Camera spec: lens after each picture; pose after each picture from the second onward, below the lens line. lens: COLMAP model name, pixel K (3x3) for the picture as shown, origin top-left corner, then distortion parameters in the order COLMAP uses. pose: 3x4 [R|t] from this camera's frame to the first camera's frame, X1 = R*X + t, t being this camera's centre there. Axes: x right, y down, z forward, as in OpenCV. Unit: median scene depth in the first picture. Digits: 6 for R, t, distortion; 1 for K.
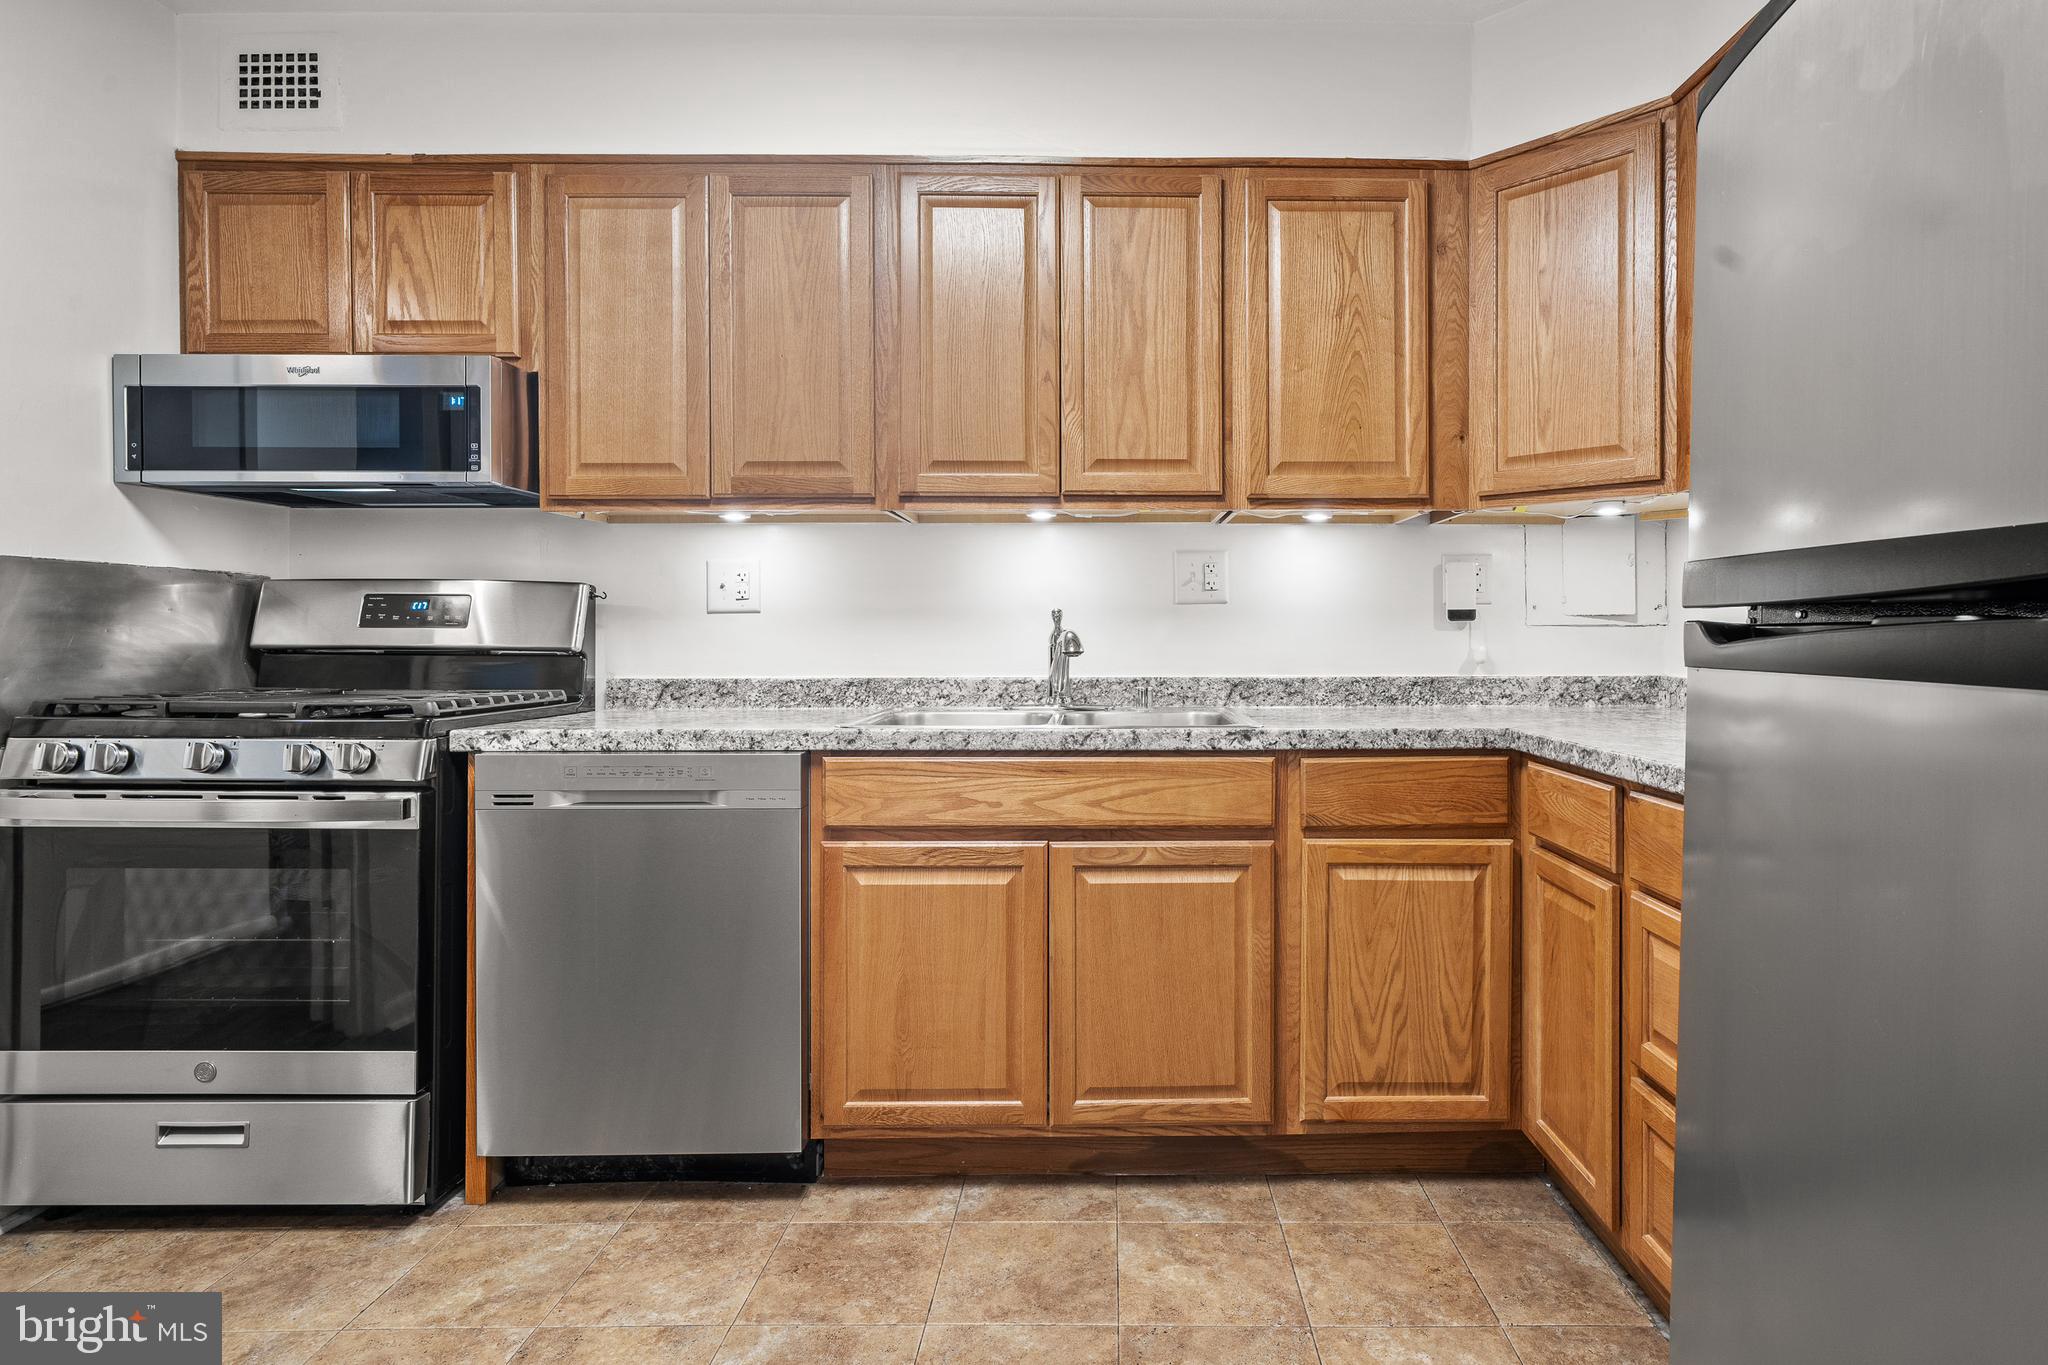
lens RADIAL K [[1045.3, 0, 1065.7], [0, 1045.3, 634.7], [0, 0, 1]] dist [-0.001285, 0.003058]
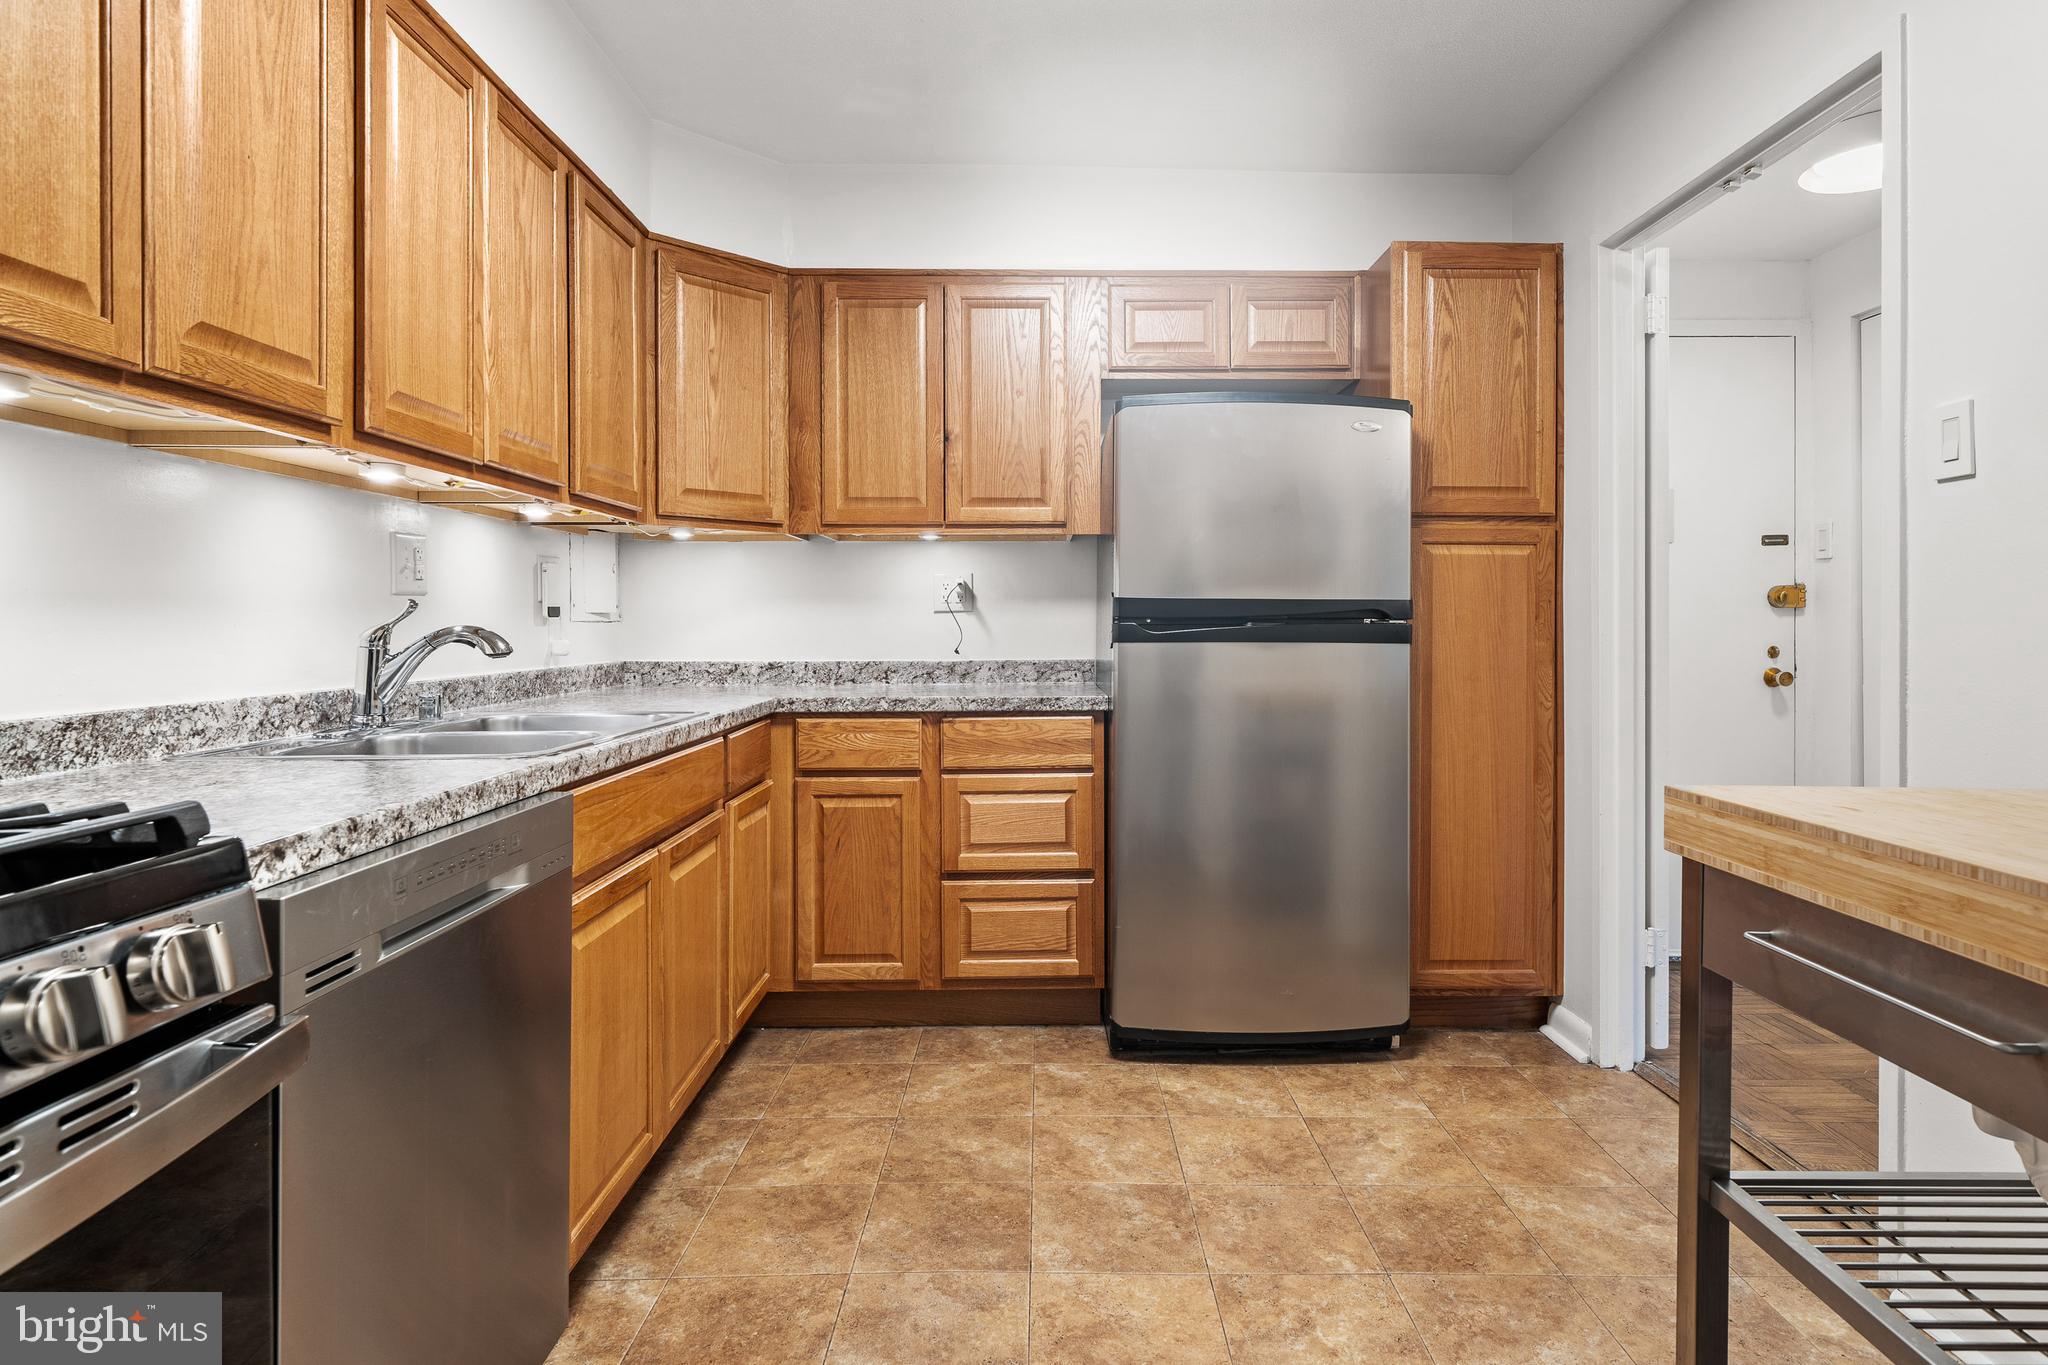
lens RADIAL K [[1104.6, 0, 1051.1], [0, 1104.6, 629.1], [0, 0, 1]] dist [0.001471, -0.001095]
pose [[0.001661, -0.004627, 0.999988, -0.970830], [0.003967, 0.999981, 0.004621, -0.005377], [-0.999991, 0.003959, 0.001680, 0.604403]]
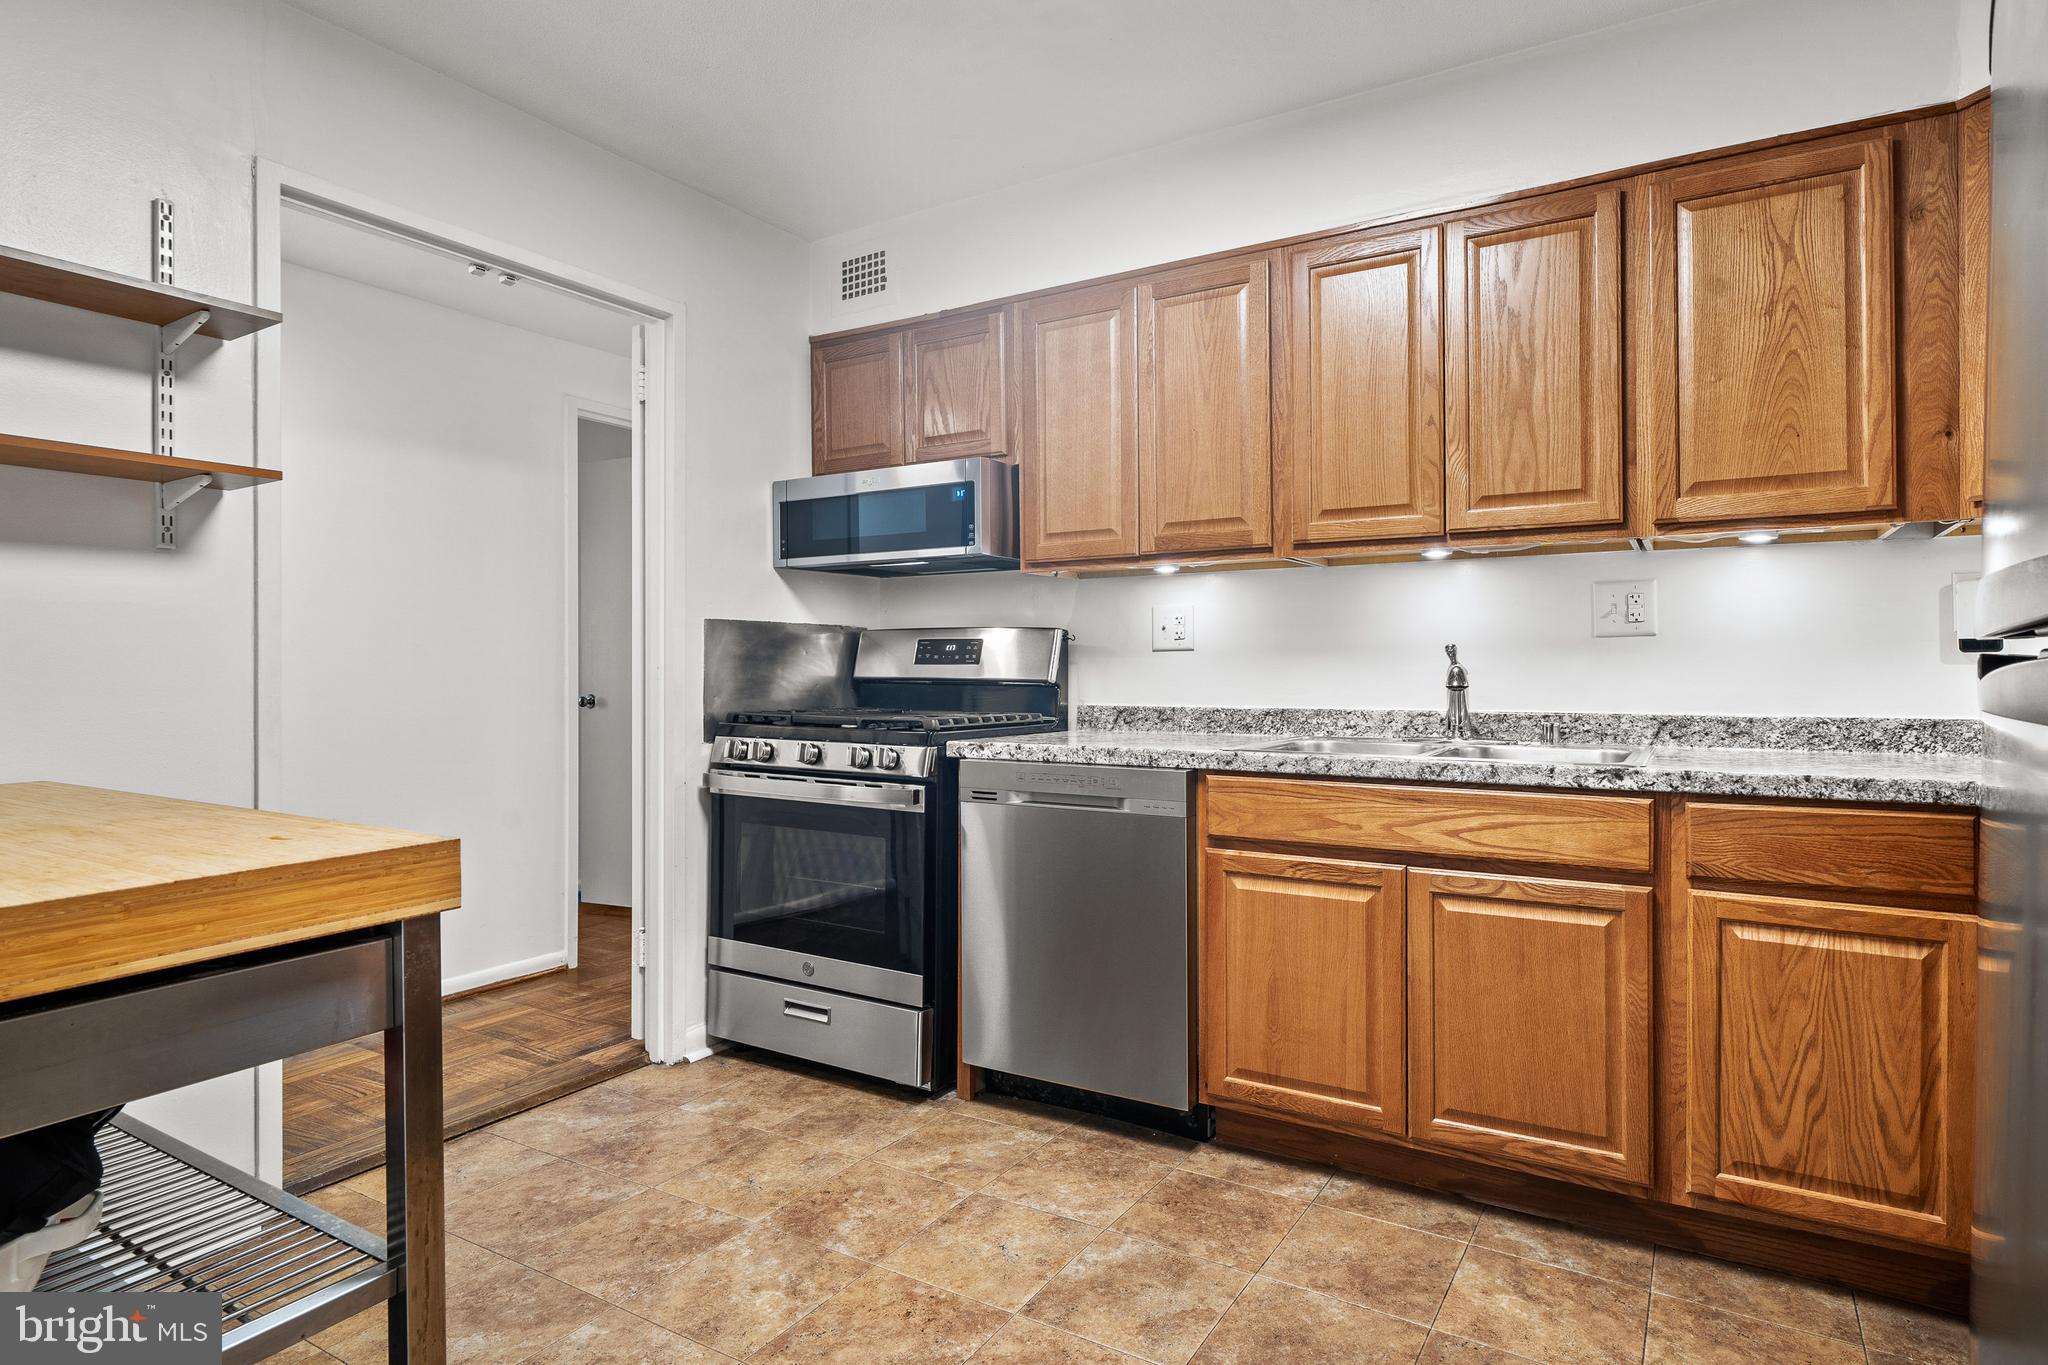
lens RADIAL K [[1005.2, 0, 1096.8], [0, 1005.2, 665.0], [0, 0, 1]] dist [0.002242, -0.000501]
pose [[0.877584, -0.002586, -0.479415, 0.185617], [0.000976, 0.999993, -0.003608, -0.001167], [0.479421, 0.002698, 0.877581, -0.037017]]
